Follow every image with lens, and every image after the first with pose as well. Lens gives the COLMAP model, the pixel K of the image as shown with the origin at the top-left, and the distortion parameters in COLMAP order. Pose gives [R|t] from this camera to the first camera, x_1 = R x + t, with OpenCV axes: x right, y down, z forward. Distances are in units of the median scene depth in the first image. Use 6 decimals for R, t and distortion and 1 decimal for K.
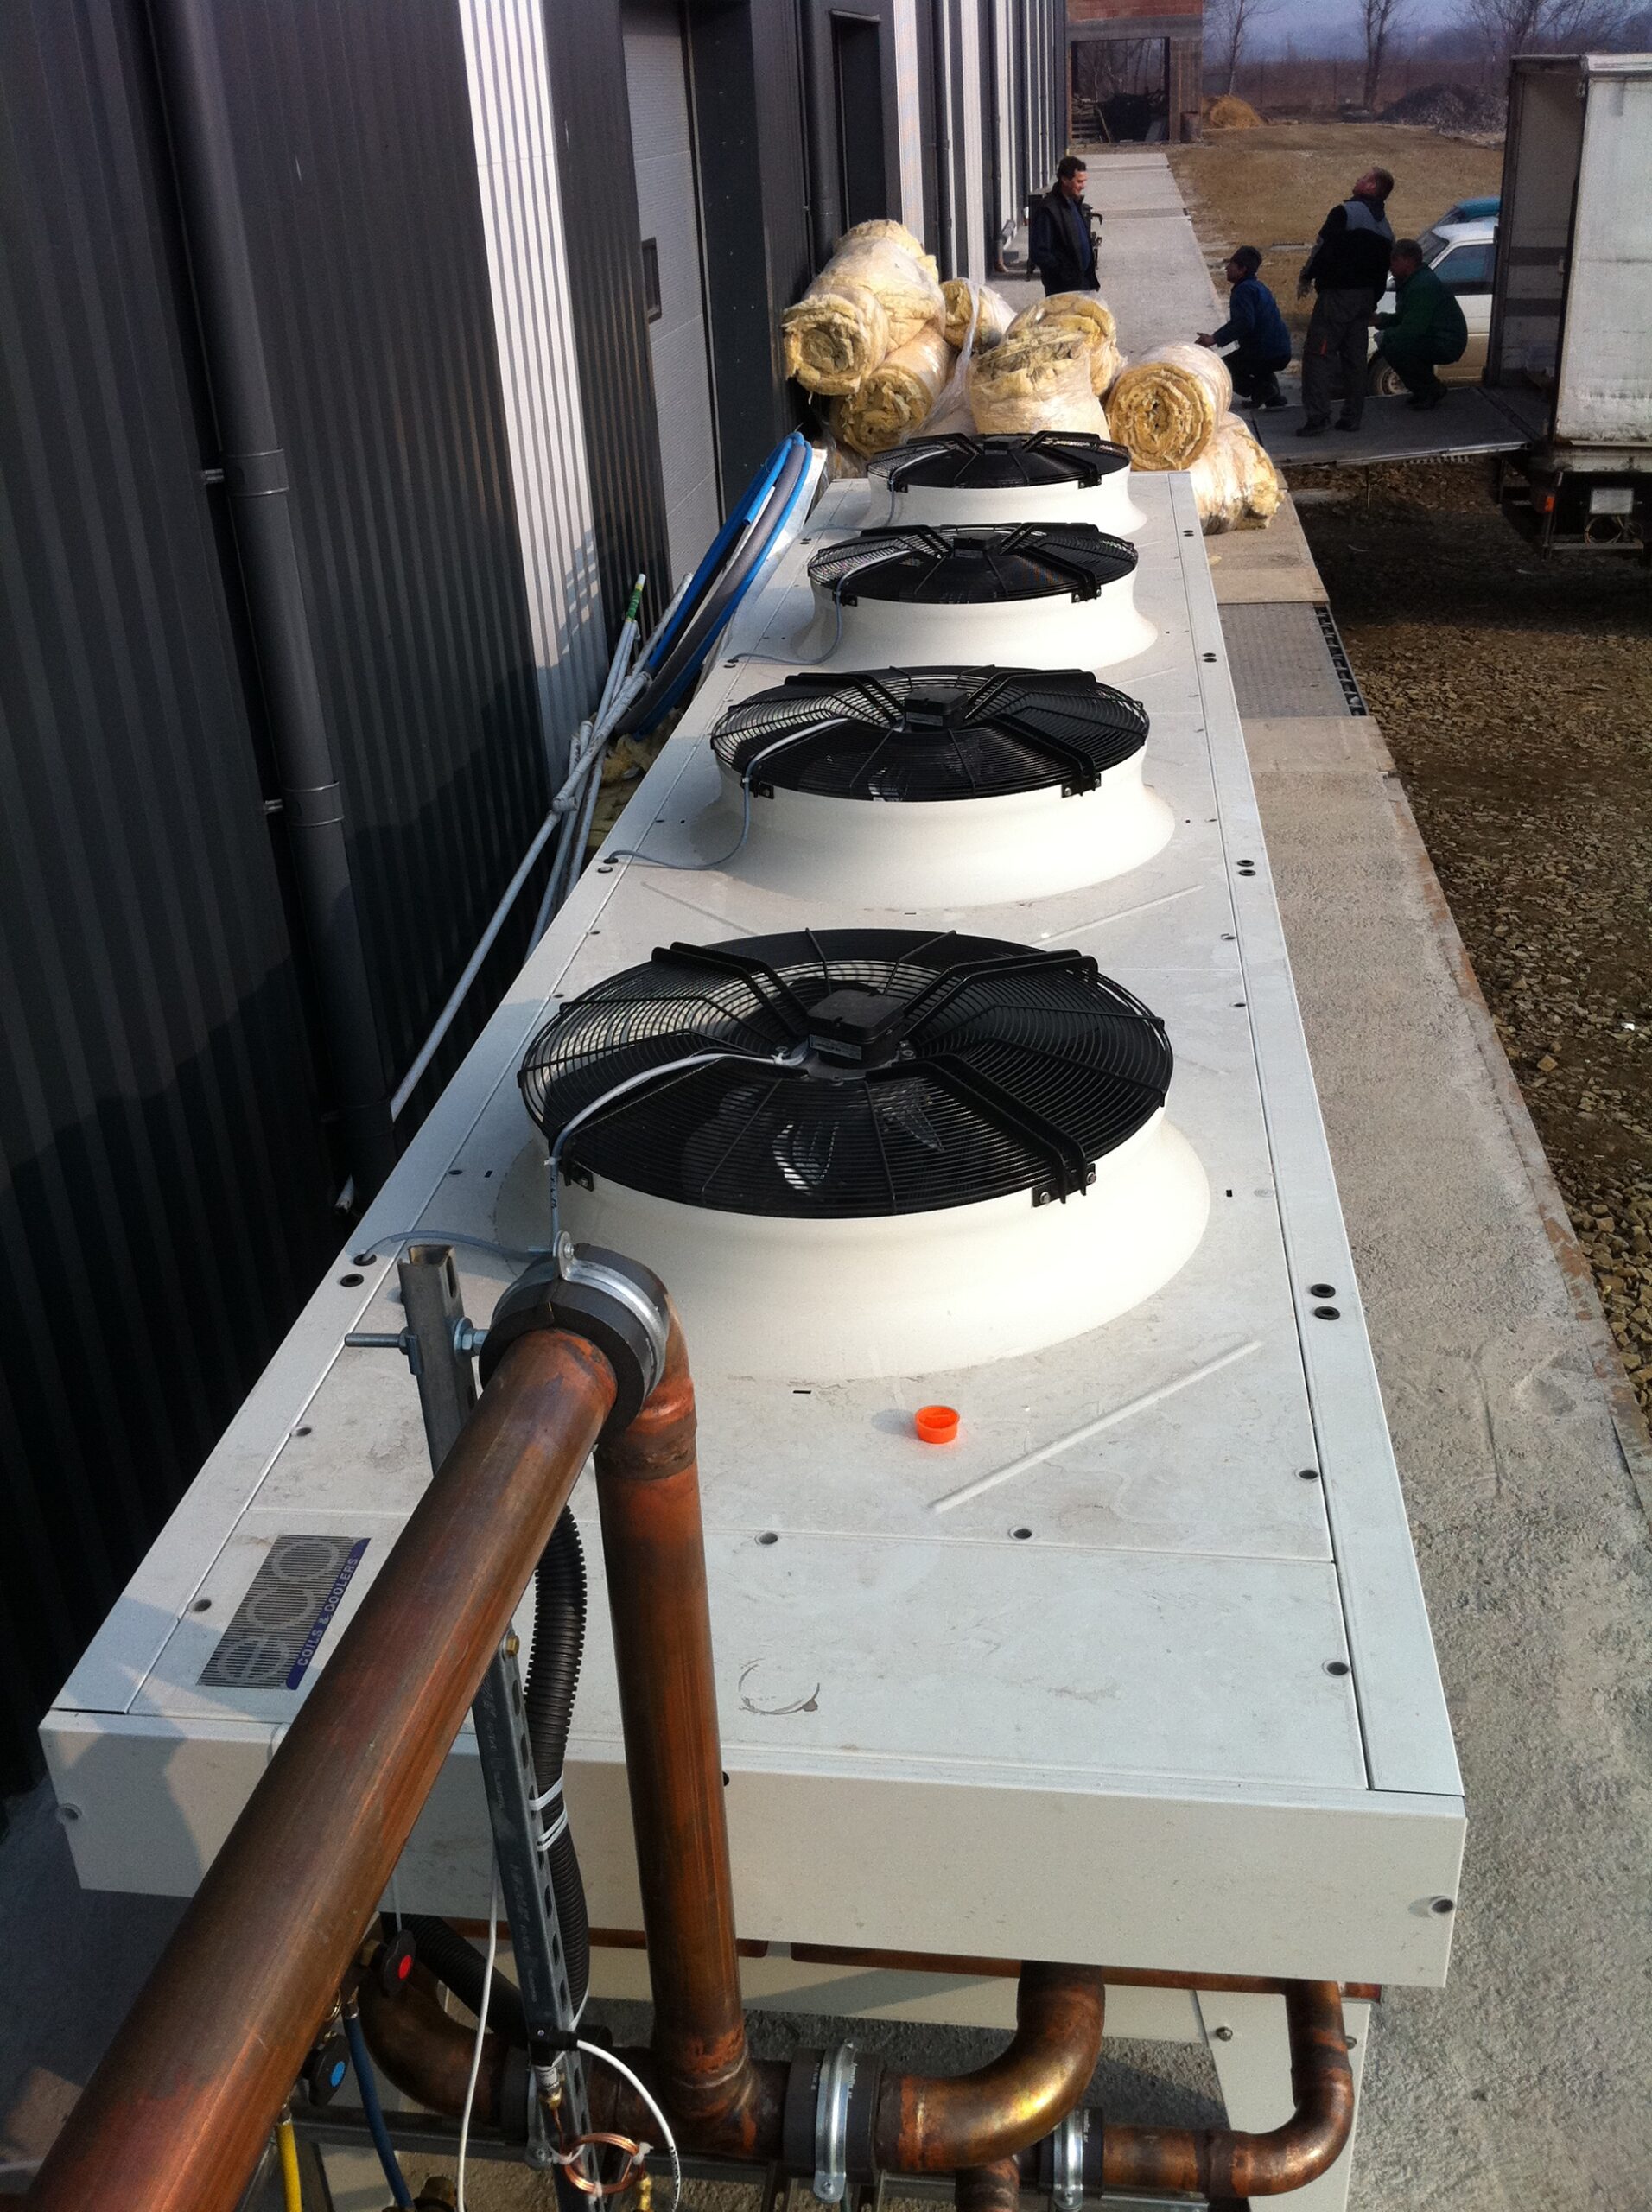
lens RADIAL K [[2037.6, 0, 826.0], [0, 2037.6, 1106.0], [0, 0, 1]] dist [0.066295, -0.326616]
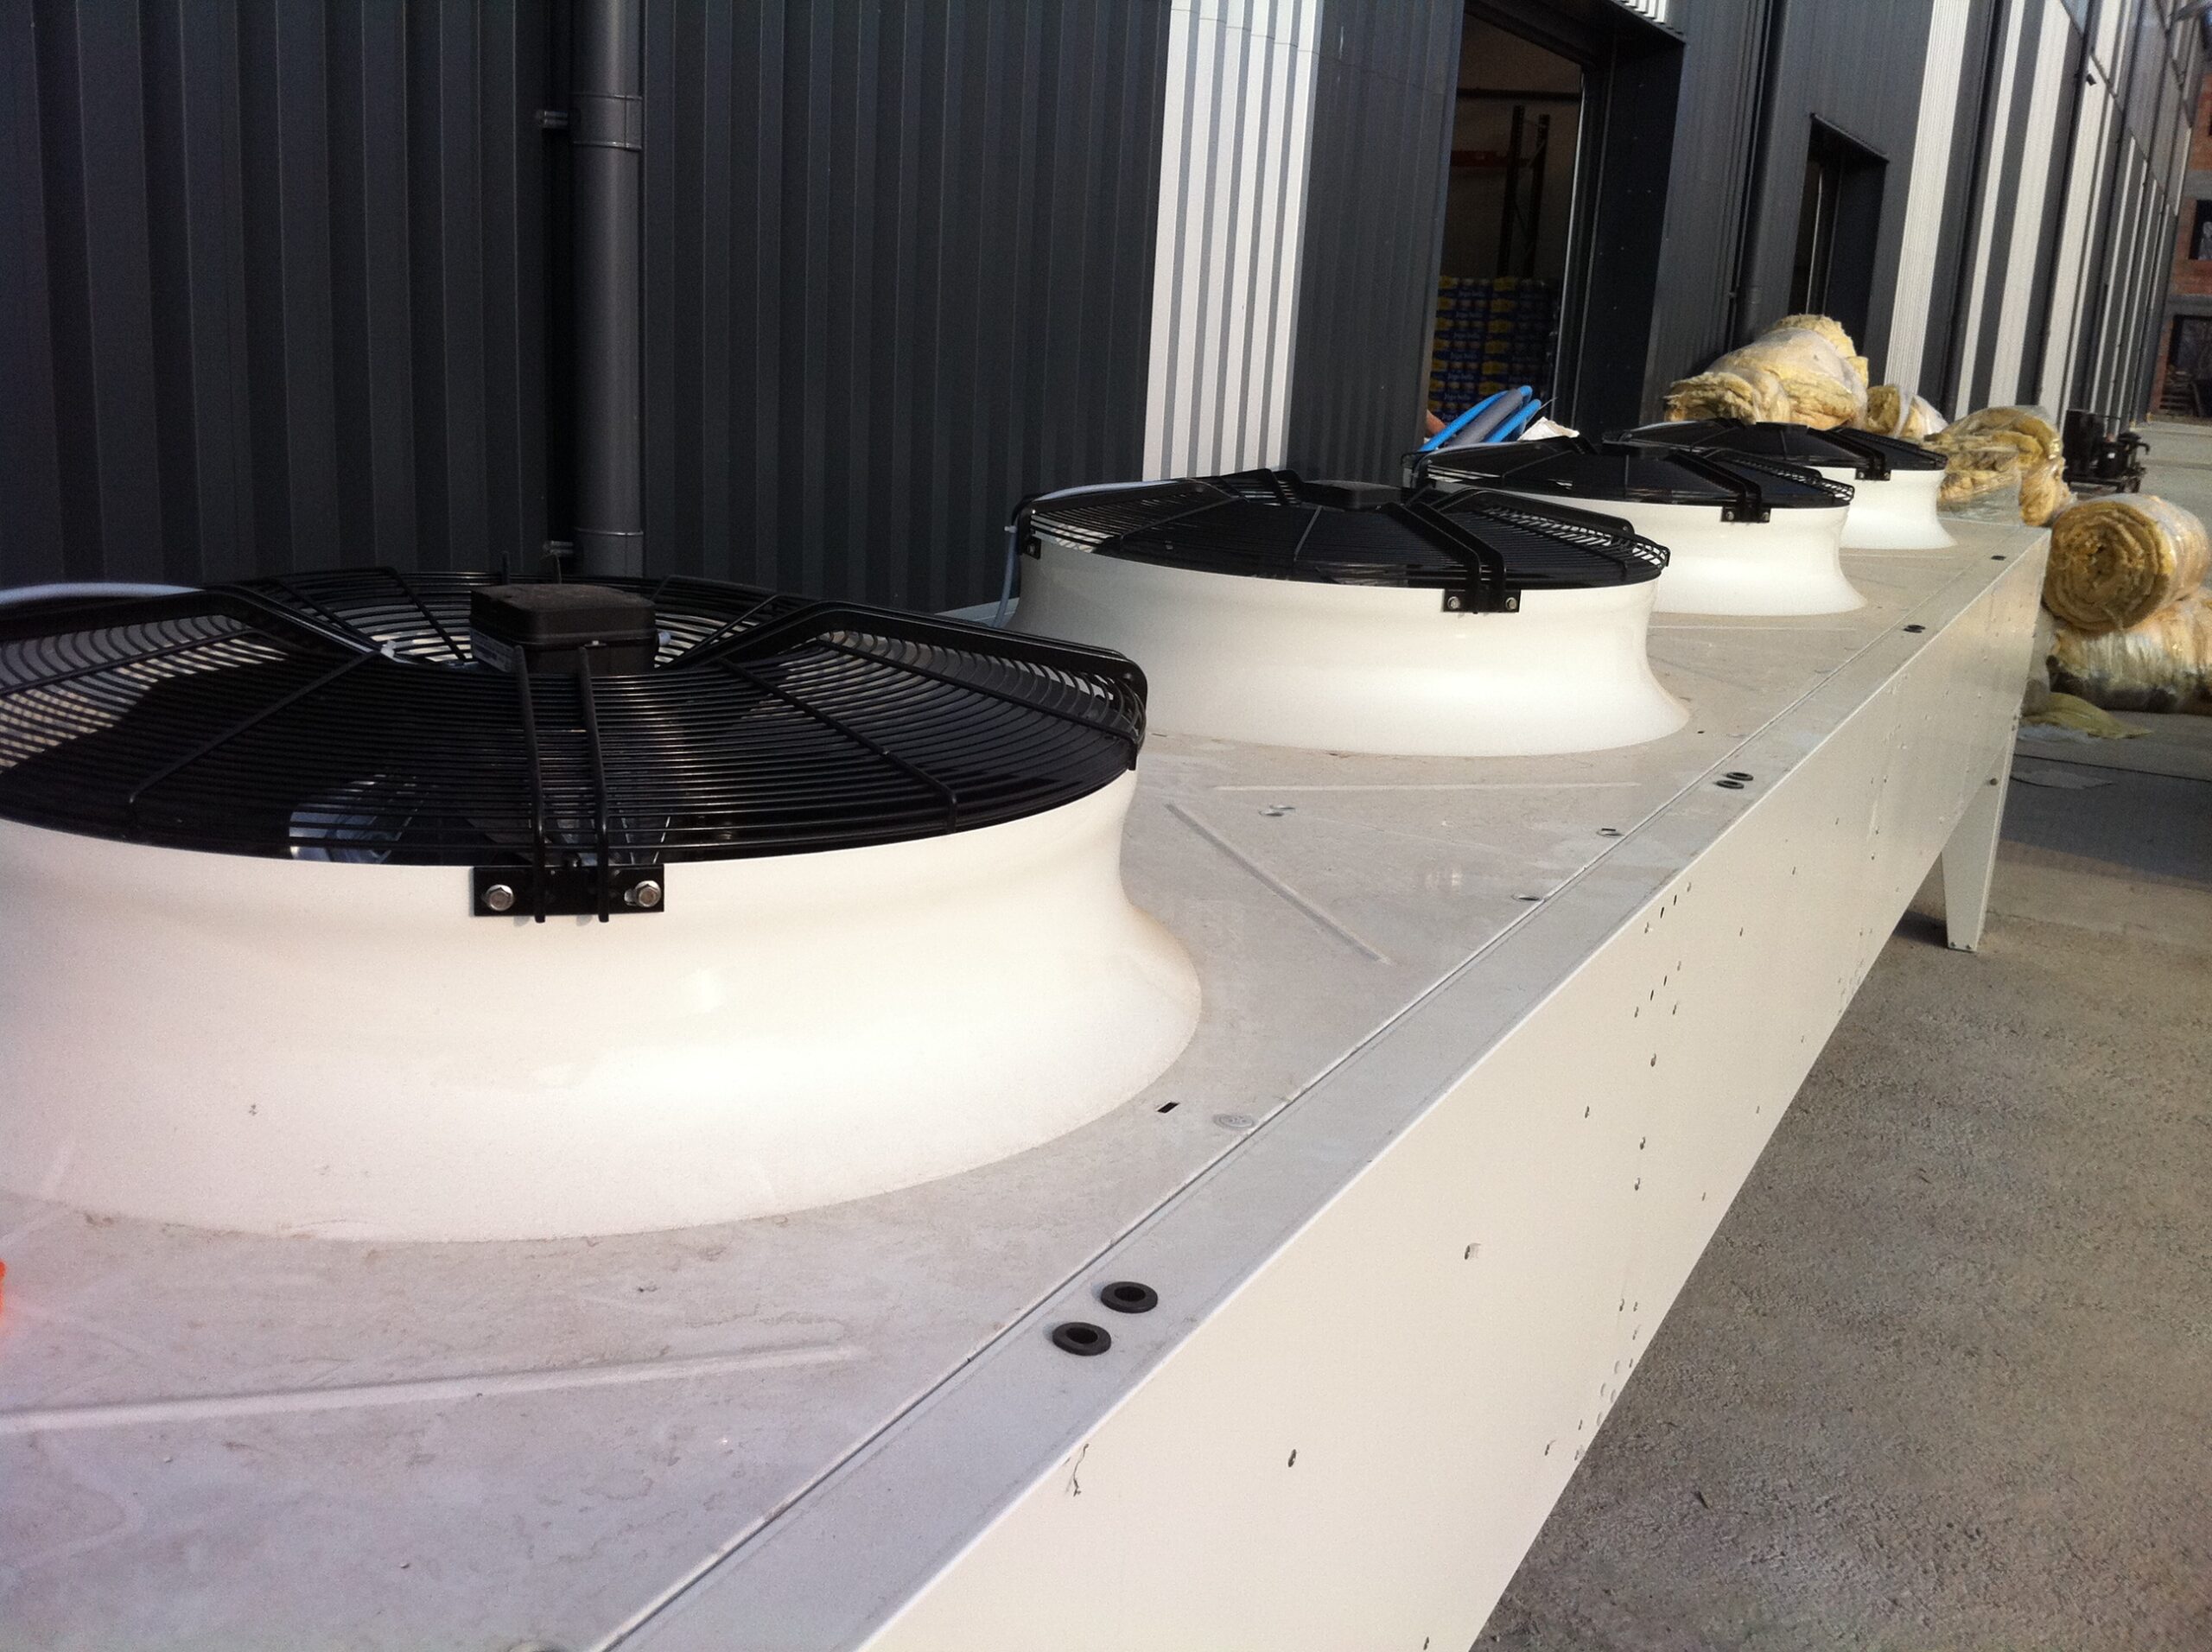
lens RADIAL K [[2119.7, 0, 1106.0], [0, 2119.7, 826.0], [0, 0, 1]] dist [0.074944, -0.293680]
pose [[0.936530, 0.184957, -0.297831, 0.061789], [-0.241761, 0.955932, -0.166569, 0.012813], [0.253898, 0.228001, 0.939974, 0.102138]]
